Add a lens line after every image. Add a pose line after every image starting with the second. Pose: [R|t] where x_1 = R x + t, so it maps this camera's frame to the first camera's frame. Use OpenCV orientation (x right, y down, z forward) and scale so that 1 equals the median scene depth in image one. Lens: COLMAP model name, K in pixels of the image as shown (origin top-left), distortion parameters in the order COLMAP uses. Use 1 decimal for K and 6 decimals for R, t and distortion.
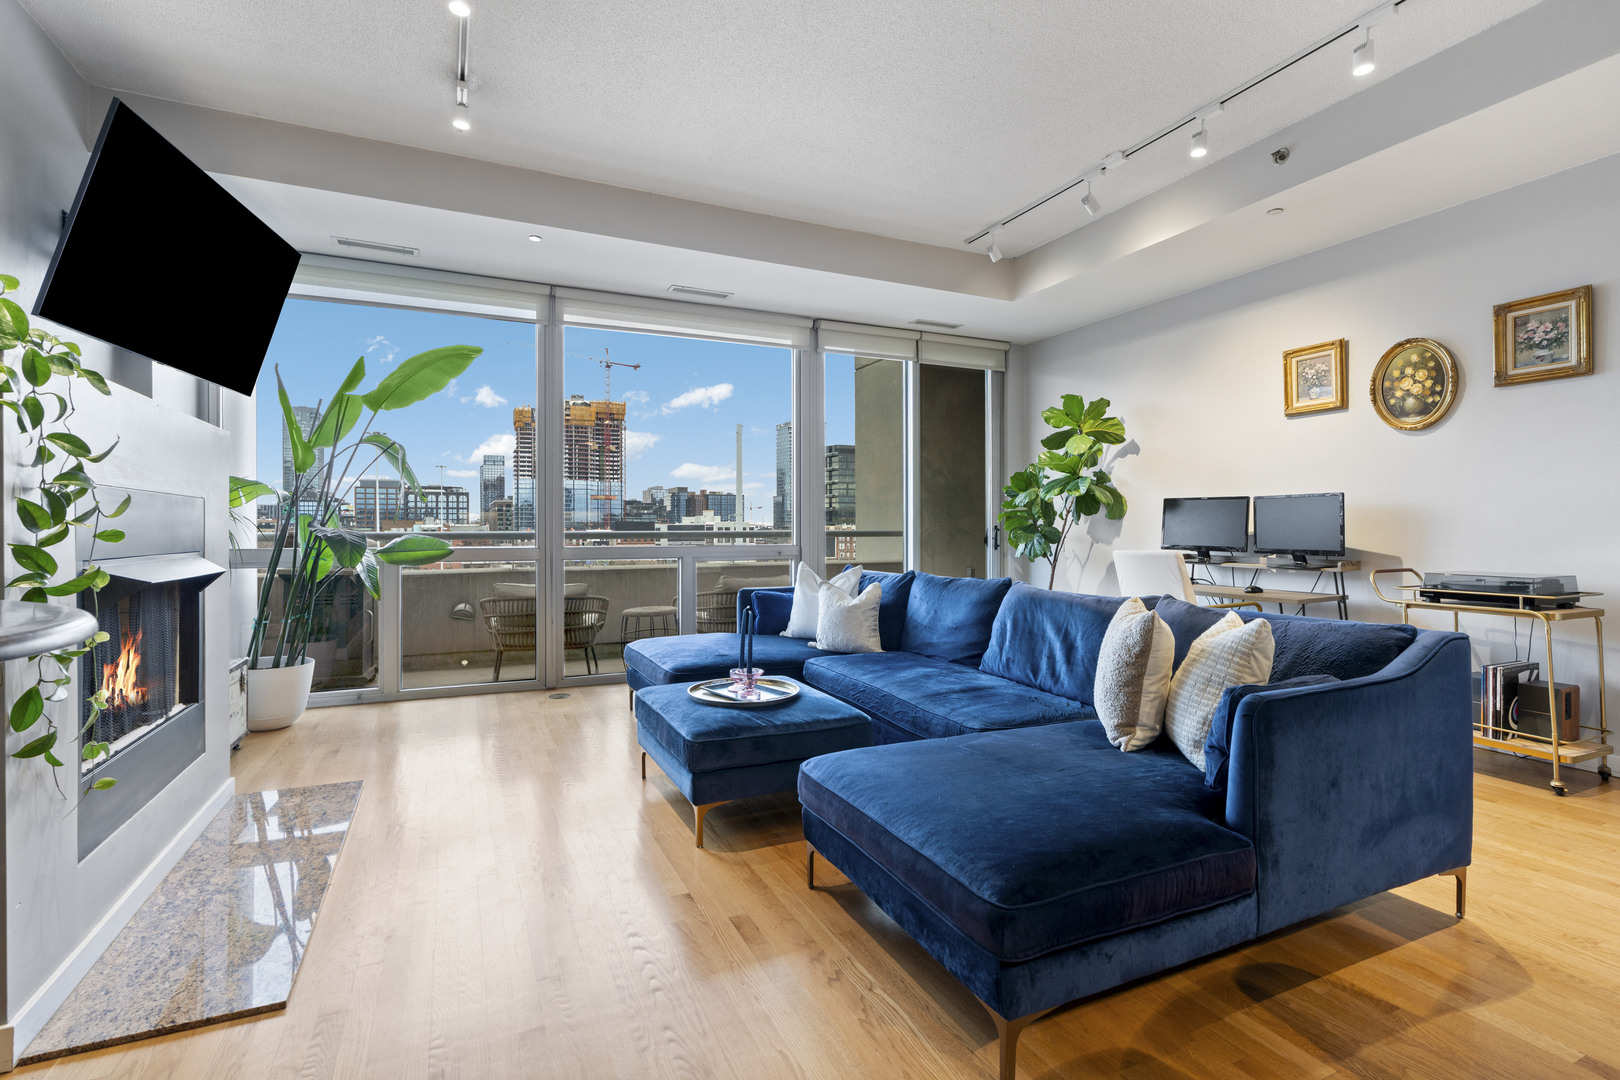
lens RADIAL K [[752.7, 0, 809.3], [0, 752.7, 534.6], [0, 0, 1]] dist [0.002584, 0.001447]
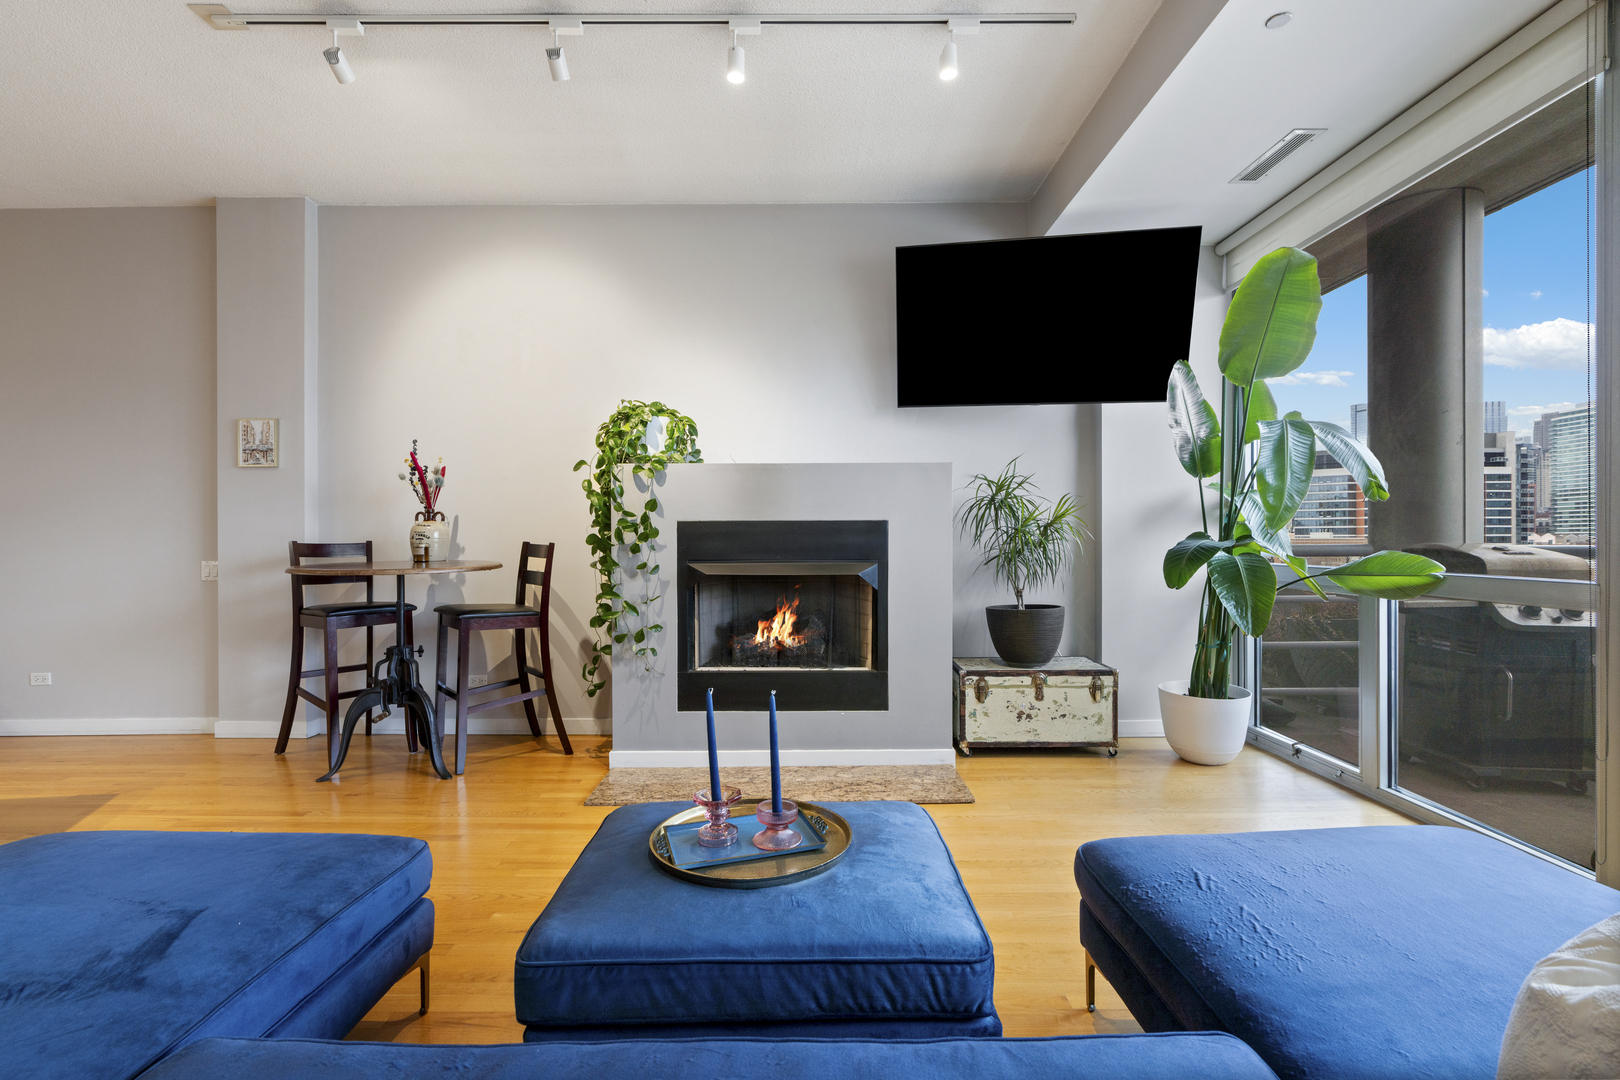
lens RADIAL K [[739.3, 0, 798.7], [0, 739.3, 545.7], [0, 0, 1]] dist [-0.002838, 0.000190]
pose [[-0.430923, 0.006406, -0.902366, 0.449852], [-0.002940, 0.999960, 0.008503, -0.013824], [0.902384, 0.006317, -0.430887, 1.444078]]
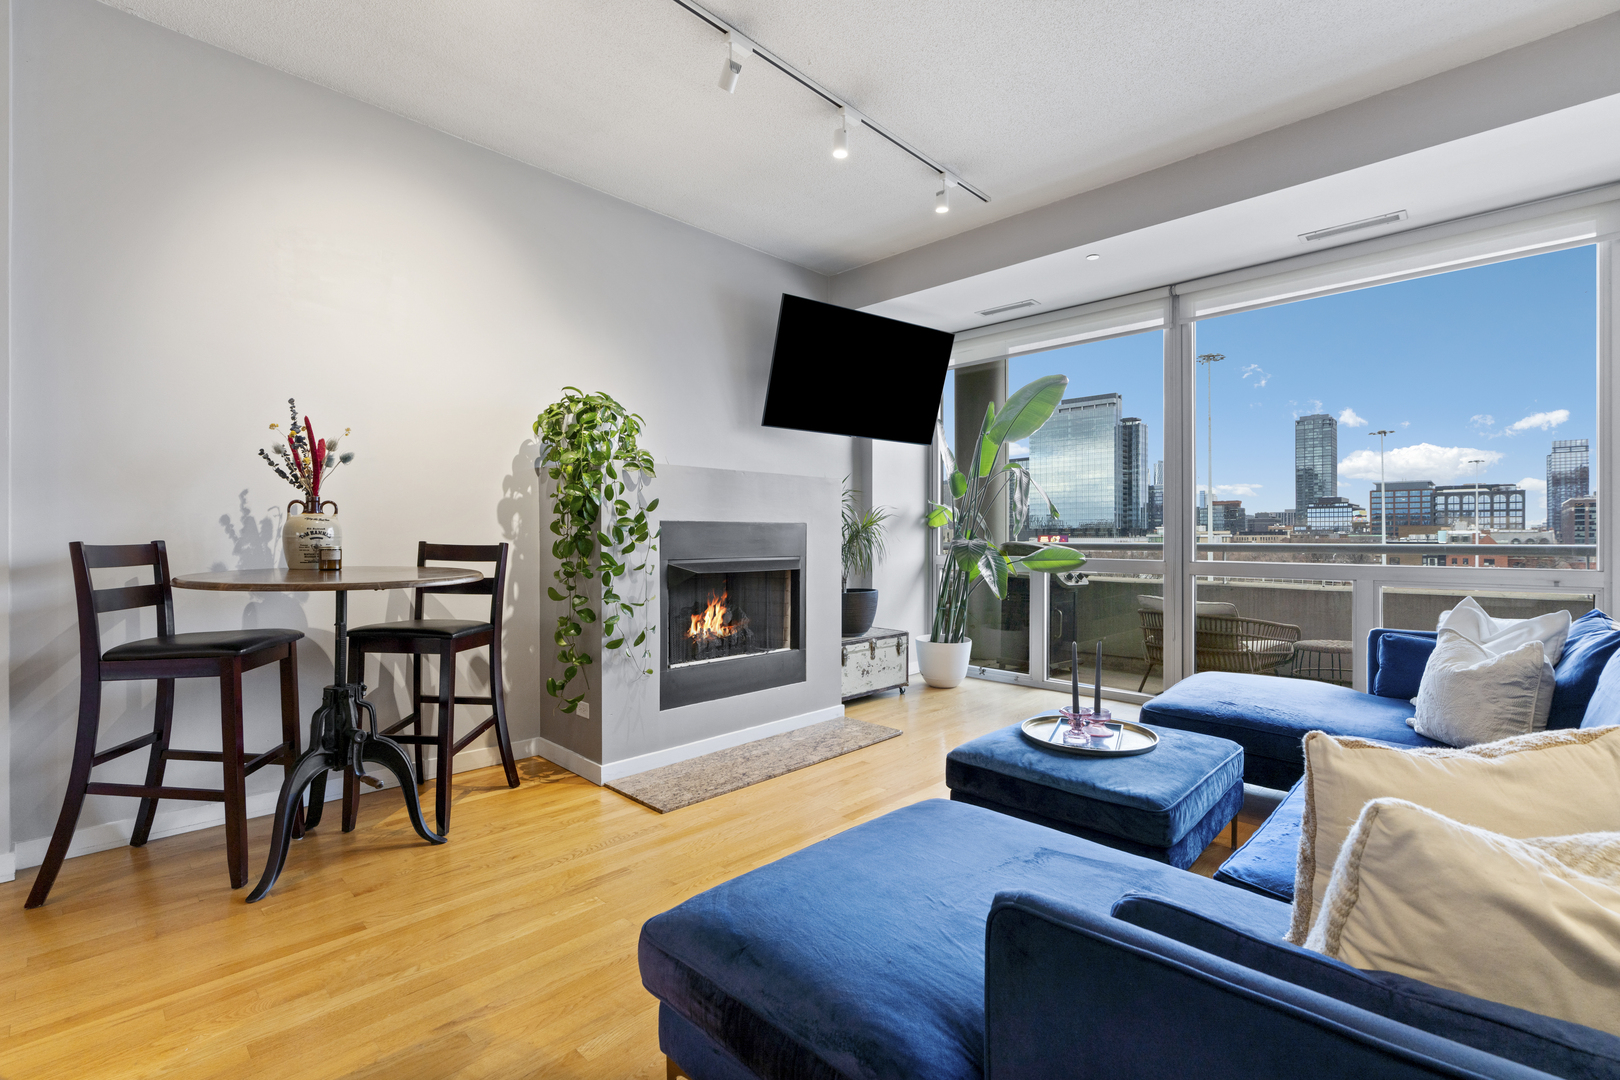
lens RADIAL K [[735.8, 0, 805.0], [0, 735.8, 536.4], [0, 0, 1]] dist [-0.001079, 0.000777]
pose [[0.351064, 0.001343, -0.936351, 0.677005], [-0.006937, 0.999975, -0.001166, -0.018408], [0.936326, 0.006905, 0.351064, 0.453276]]
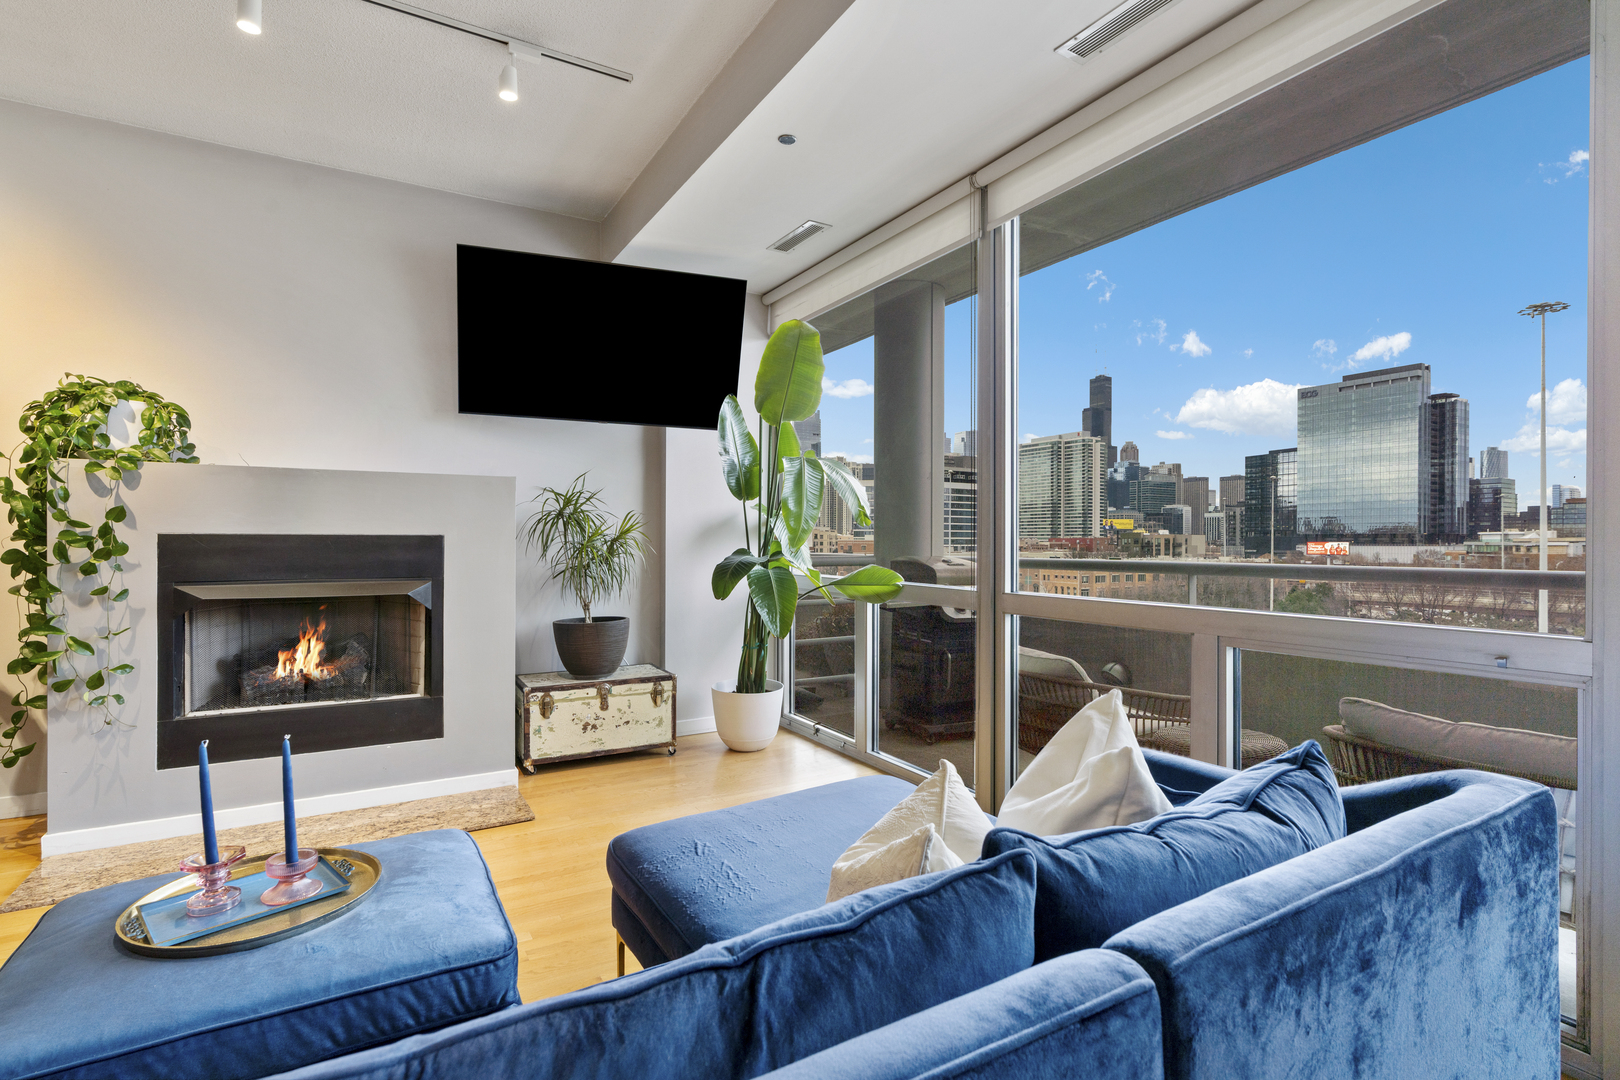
lens RADIAL K [[783.3, 0, 806.0], [0, 783.3, 541.7], [0, 0, 1]] dist [-0.003396, 0.001358]
pose [[0.084736, 0.001352, -0.996403, 0.552432], [-0.009743, 0.999952, 0.000529, -0.044281], [0.996356, 0.009663, 0.084745, 1.513452]]
